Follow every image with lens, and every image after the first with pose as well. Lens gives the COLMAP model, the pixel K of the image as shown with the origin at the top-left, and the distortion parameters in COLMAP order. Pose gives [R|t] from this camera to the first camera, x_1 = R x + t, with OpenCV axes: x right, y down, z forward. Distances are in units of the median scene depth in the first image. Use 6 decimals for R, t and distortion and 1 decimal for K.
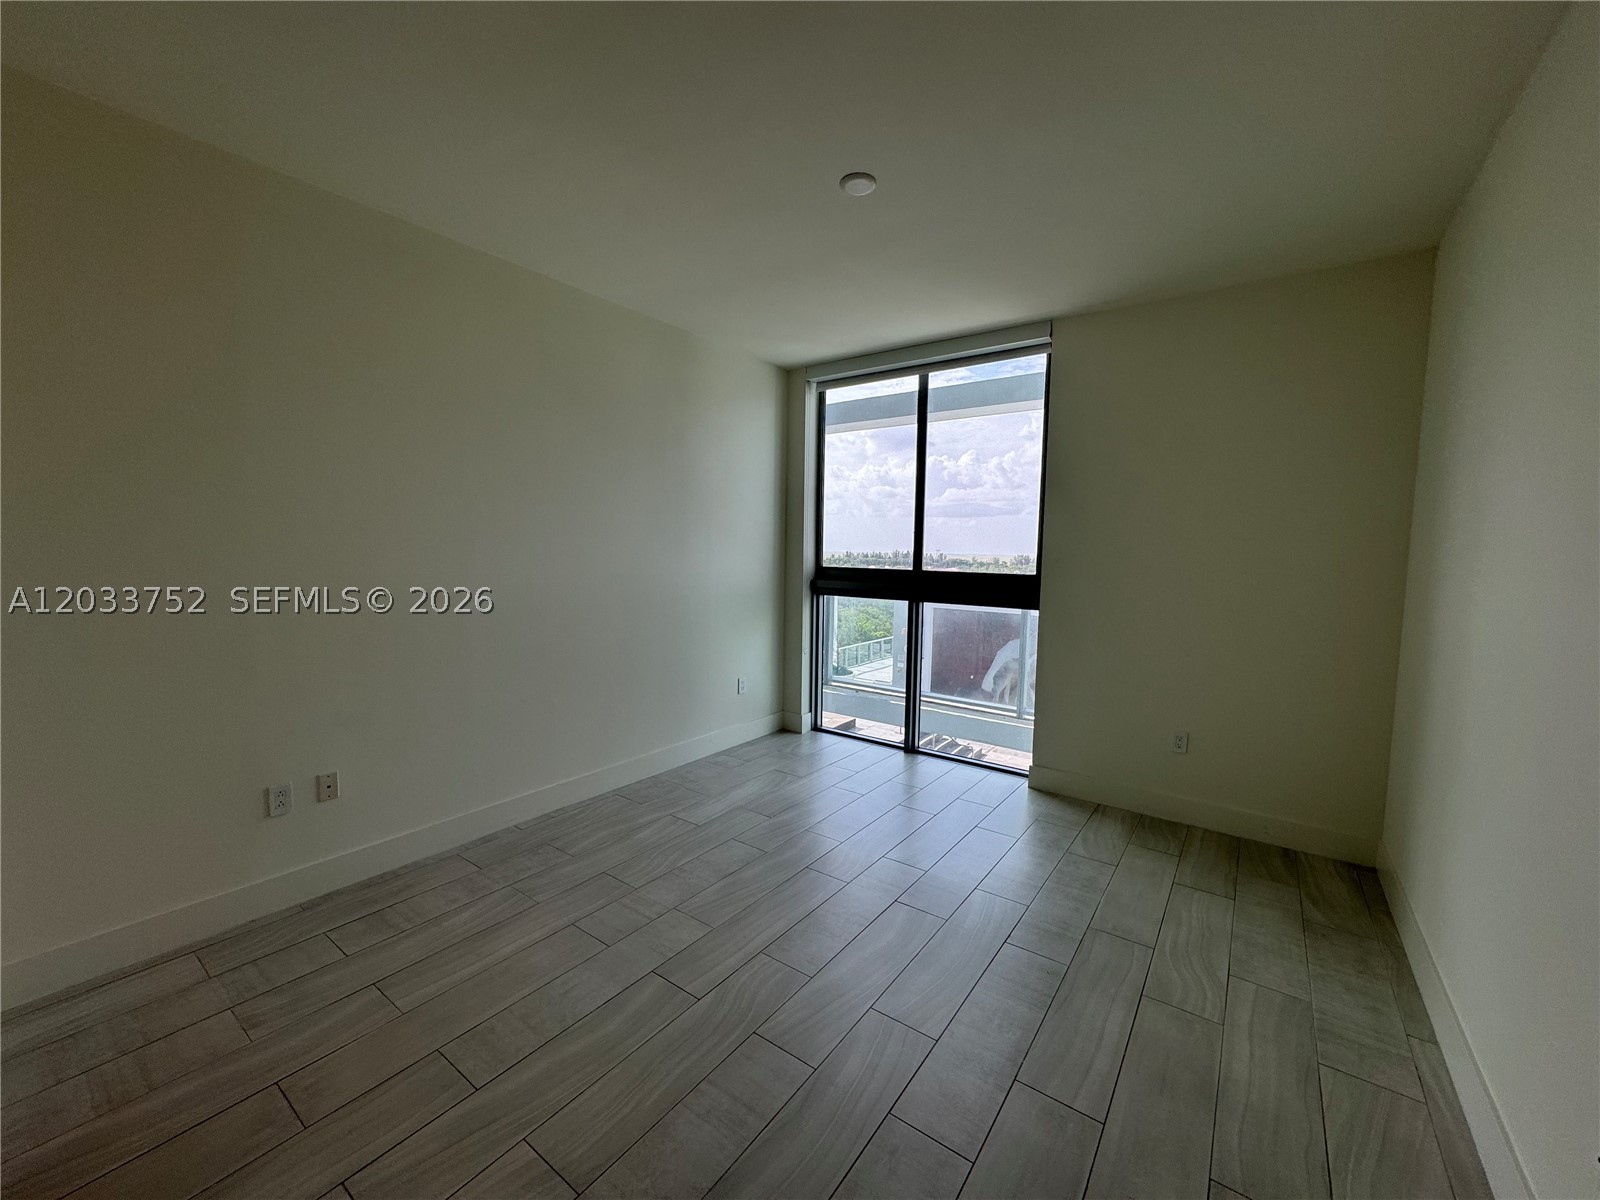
lens RADIAL K [[641.2, 0, 794.8], [0, 641.2, 600.2], [0, 0, 1]] dist [-0.010378, 0.002721]
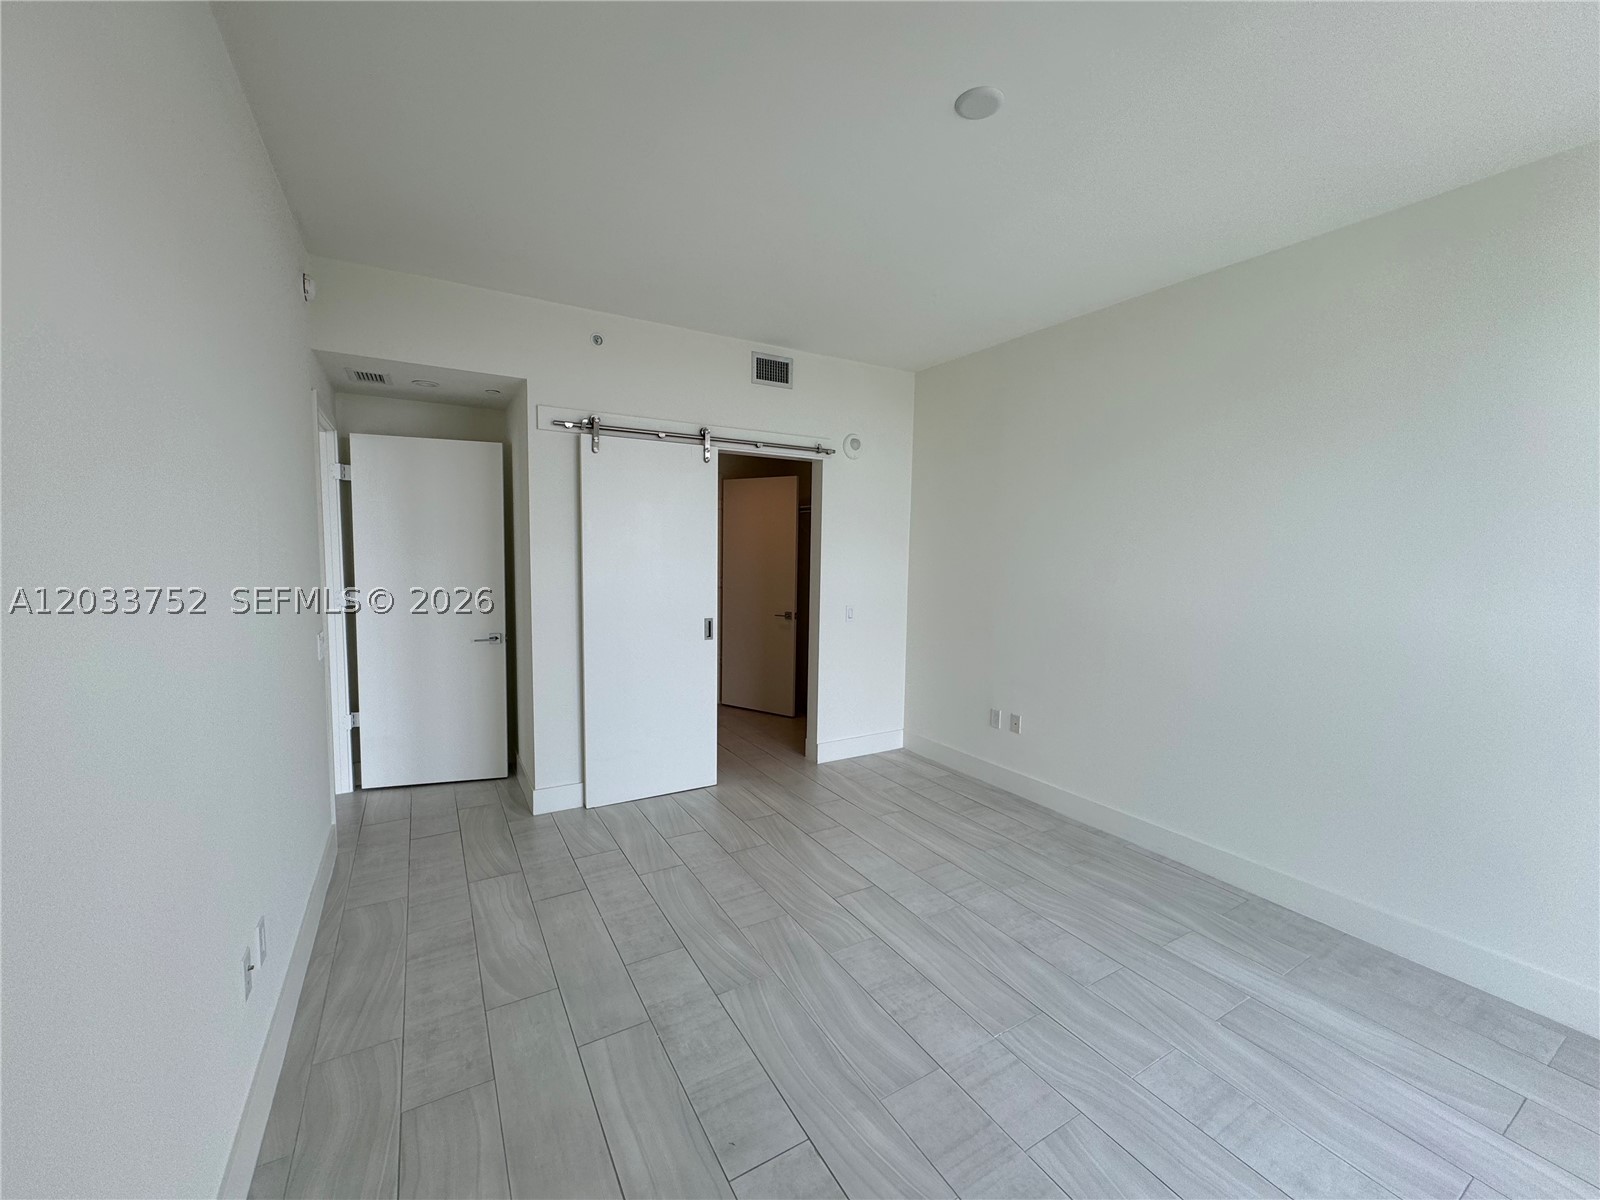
lens RADIAL K [[641.2, 0, 799.9], [0, 641.2, 601.7], [0, 0, 1]] dist [-0.010378, 0.002721]
pose [[-0.394032, 0.056363, -0.917367, 0.852789], [-0.095792, 0.990164, 0.101981, -0.100908], [0.914091, 0.128060, -0.384757, 1.079138]]
